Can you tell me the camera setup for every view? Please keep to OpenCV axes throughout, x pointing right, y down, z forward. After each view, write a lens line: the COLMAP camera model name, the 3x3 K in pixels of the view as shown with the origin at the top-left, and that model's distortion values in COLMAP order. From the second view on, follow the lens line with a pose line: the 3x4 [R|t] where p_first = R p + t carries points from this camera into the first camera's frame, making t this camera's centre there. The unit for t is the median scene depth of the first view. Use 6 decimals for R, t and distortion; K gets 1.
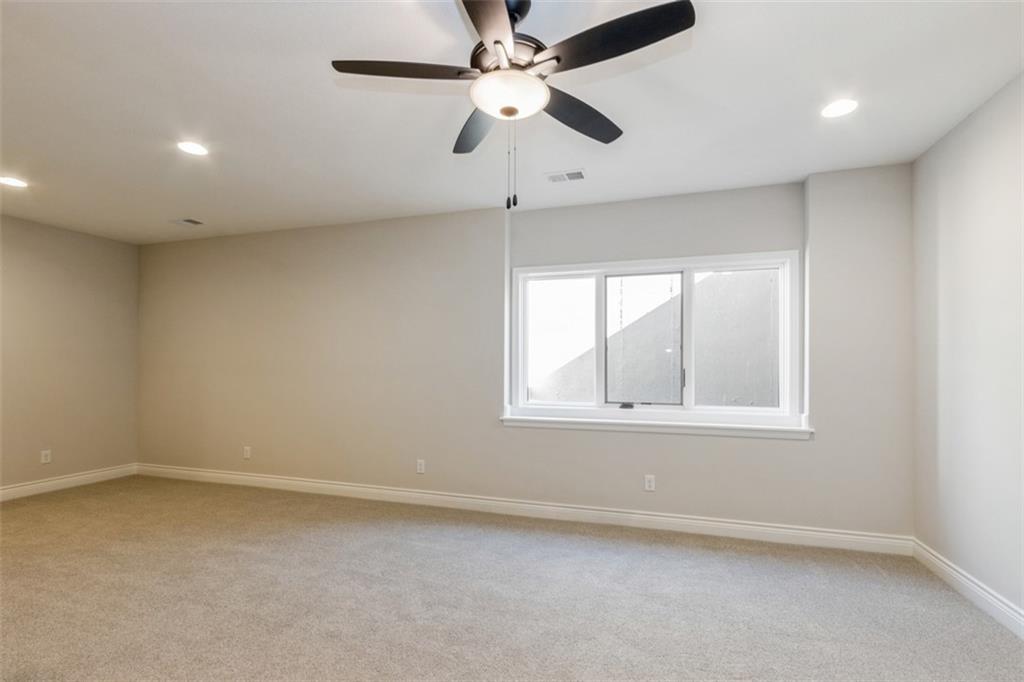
lens RADIAL K [[541.4, 0, 511.7], [0, 541.4, 367.3], [0, 0, 1]] dist [-0.000800, -0.000036]
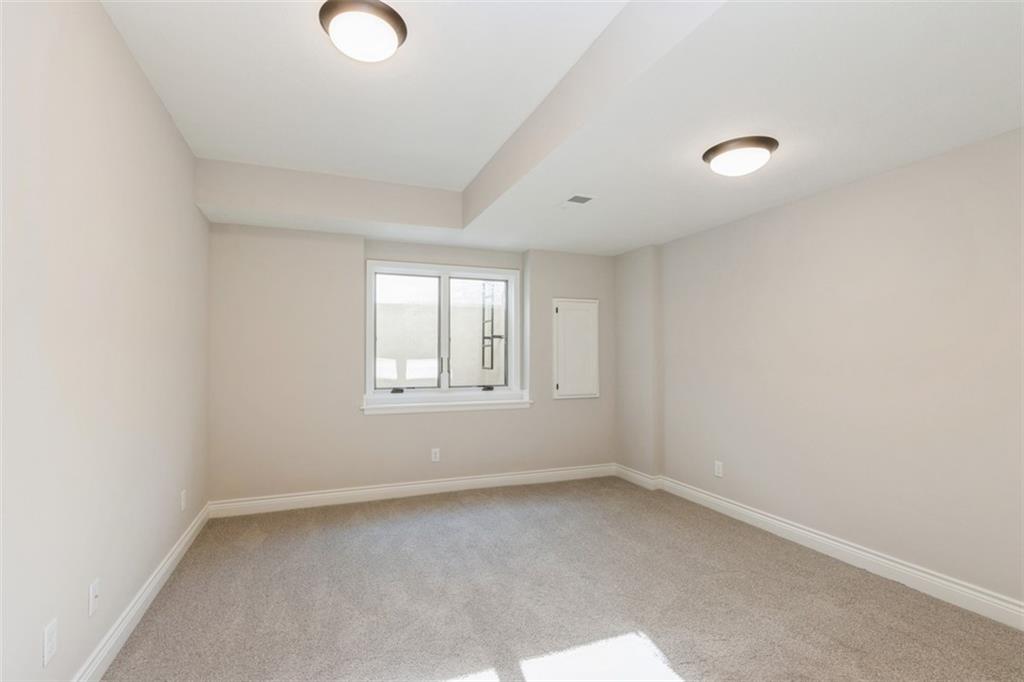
lens RADIAL K [[479.5, 0, 506.4], [0, 479.5, 353.7], [0, 0, 1]] dist [0.004161, 0.000599]
pose [[0.747654, 0.003487, 0.664079, -0.319112], [0.000302, 0.999984, -0.005590, -0.000099], [-0.664088, 0.004380, 0.747642, 0.121767]]
